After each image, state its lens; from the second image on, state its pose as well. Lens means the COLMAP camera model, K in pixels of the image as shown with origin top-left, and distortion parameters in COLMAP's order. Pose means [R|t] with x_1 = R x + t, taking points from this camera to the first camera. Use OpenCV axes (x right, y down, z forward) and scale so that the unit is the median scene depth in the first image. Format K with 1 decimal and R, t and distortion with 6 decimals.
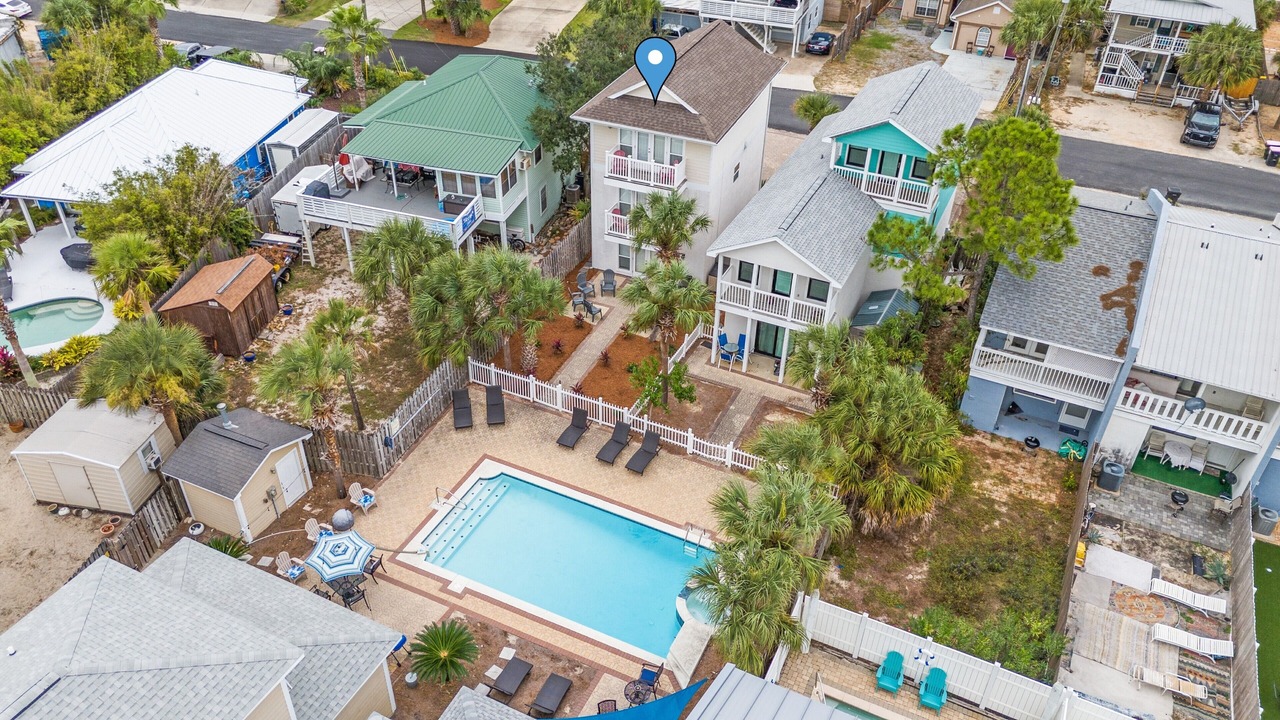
lens RADIAL K [[951.7, 0, 644.6], [0, 951.7, 357.8], [0, 0, 1]] dist [0.090486, -0.116690]
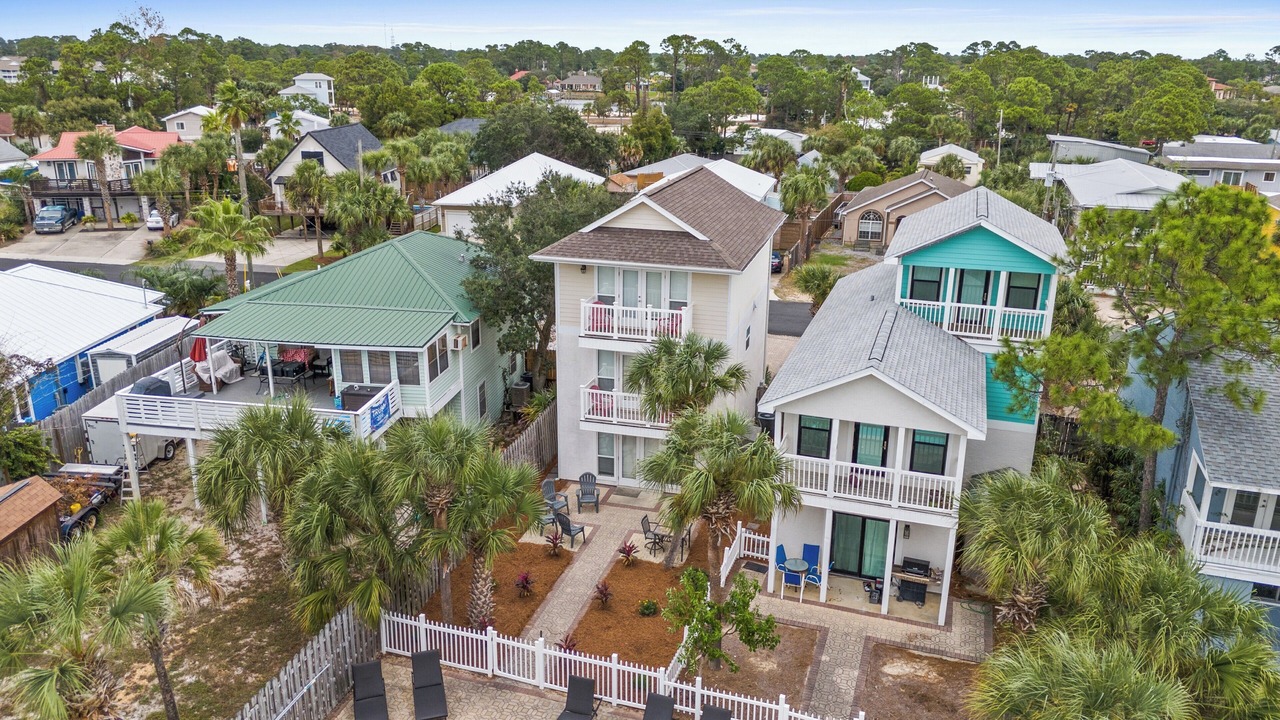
lens RADIAL K [[945.0, 0, 640.0], [0, 945.0, 360.0], [0, 0, 1]] dist [0.078529, -0.069285]
pose [[0.992827, -0.048596, 0.109242, -0.071965], [0.080045, 0.948864, -0.305367, 0.042237], [-0.088816, 0.311921, 0.945948, 0.329244]]
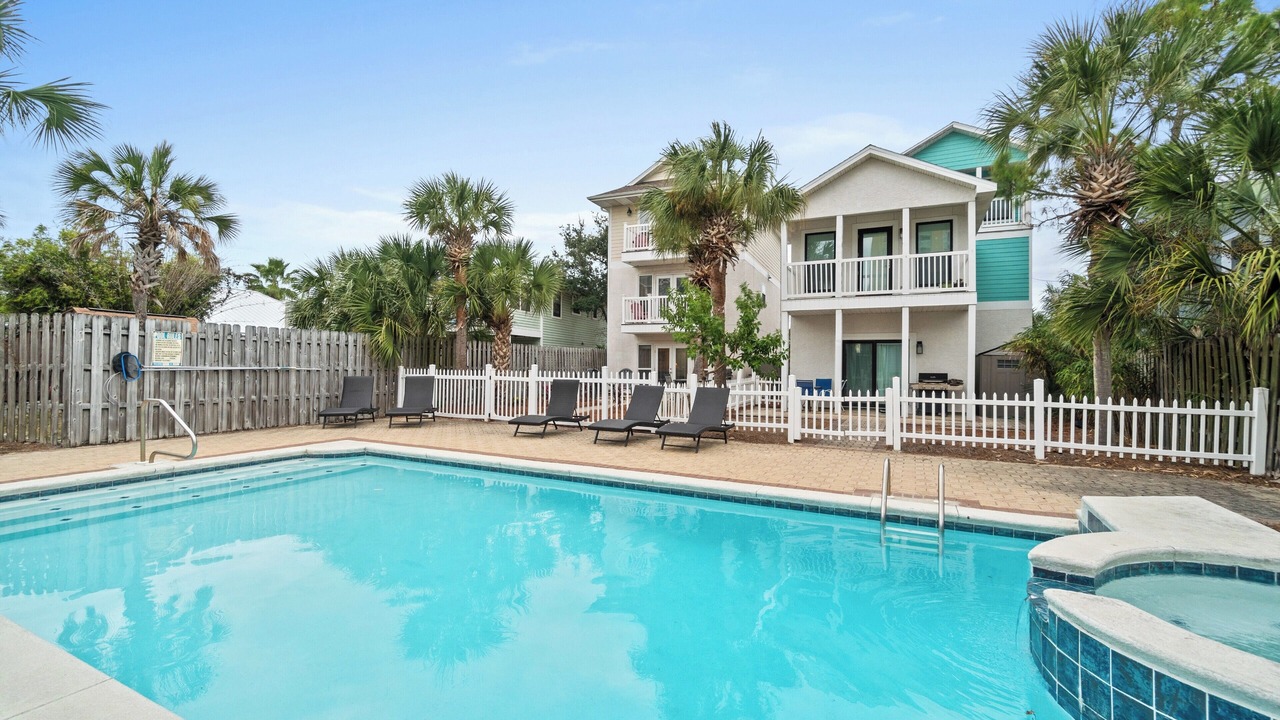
lens RADIAL K [[565.2, 0, 640.0], [0, 565.2, 360.0], [0, 0, 1]] dist [-0.000571, -0.000036]
pose [[0.999806, -0.008784, -0.017602, -0.017725], [-0.003605, 0.797820, -0.602884, 0.194556], [0.019339, 0.602831, 0.797634, 0.621283]]
